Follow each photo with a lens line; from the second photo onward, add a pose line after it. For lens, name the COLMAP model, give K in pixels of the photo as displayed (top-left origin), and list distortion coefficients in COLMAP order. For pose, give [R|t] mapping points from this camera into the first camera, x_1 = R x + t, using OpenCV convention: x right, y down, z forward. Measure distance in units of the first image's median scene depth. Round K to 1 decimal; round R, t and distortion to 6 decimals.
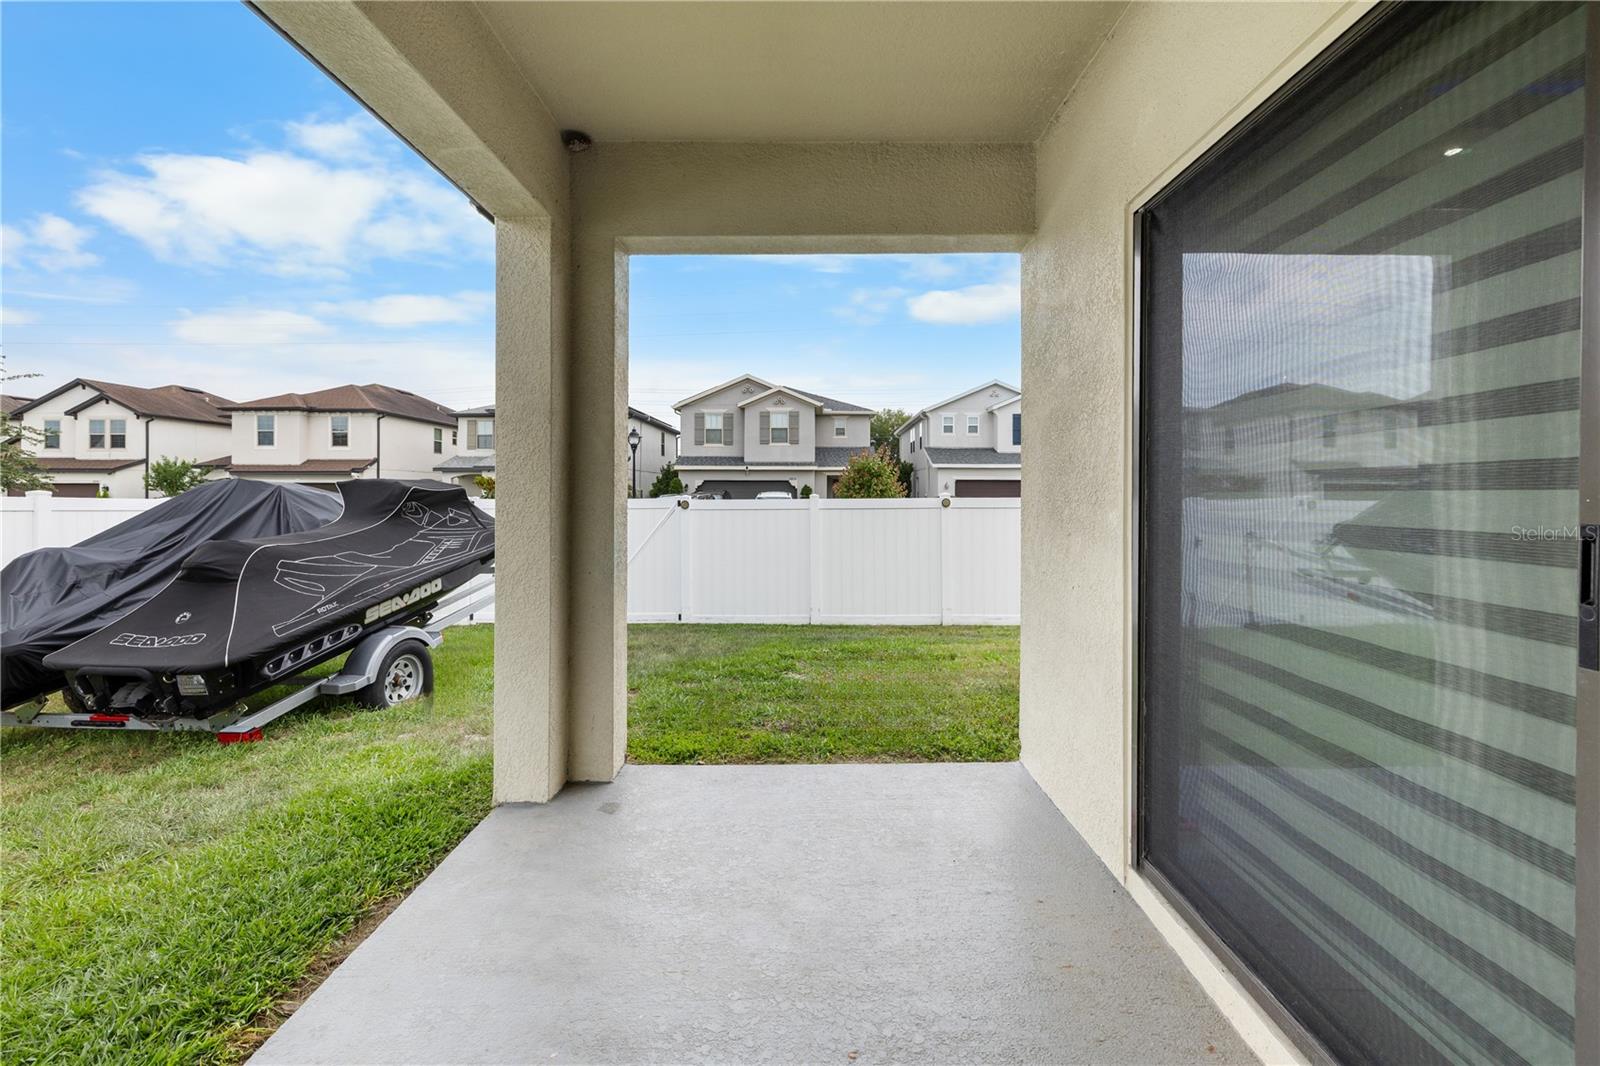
lens RADIAL K [[682.6, 0, 787.9], [0, 682.6, 510.7], [0, 0, 1]] dist [0.000085, -0.000206]
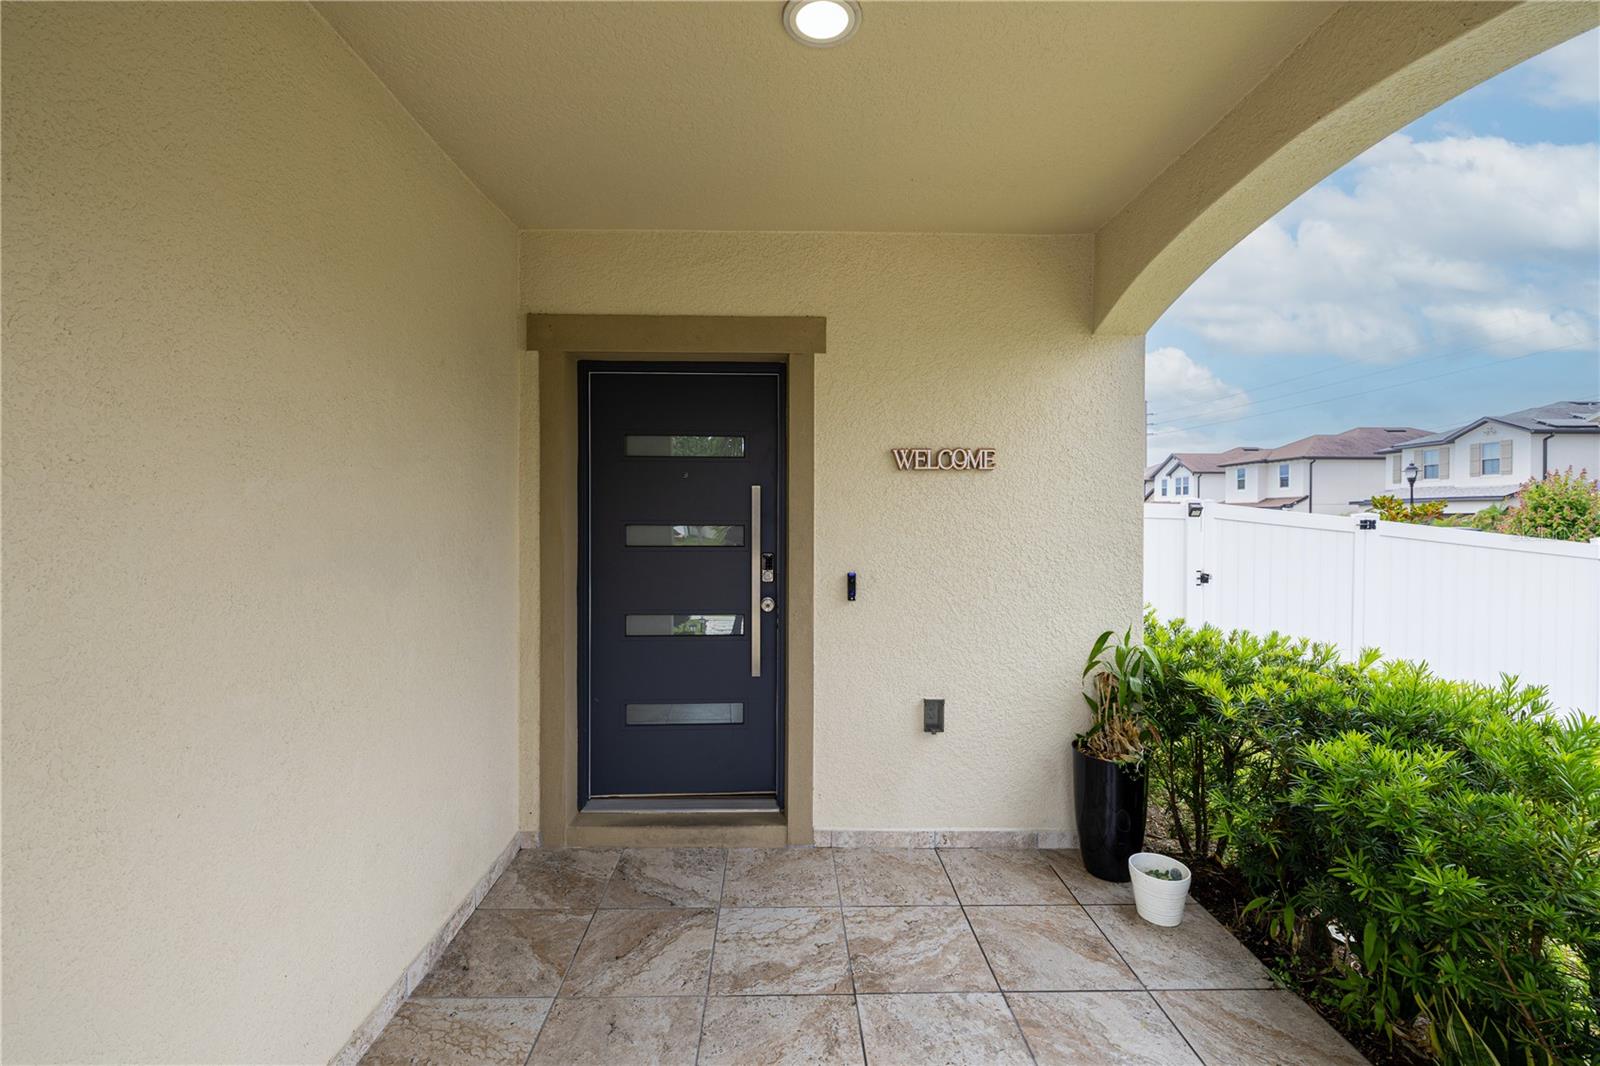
lens RADIAL K [[682.6, 0, 787.9], [0, 682.6, 510.7], [0, 0, 1]] dist [0.000085, -0.000206]
pose [[0.032177, -0.015924, -0.999355, 0.602459], [-0.024173, 0.999568, -0.016706, -0.005399], [0.999190, 0.024695, 0.031778, 0.019320]]
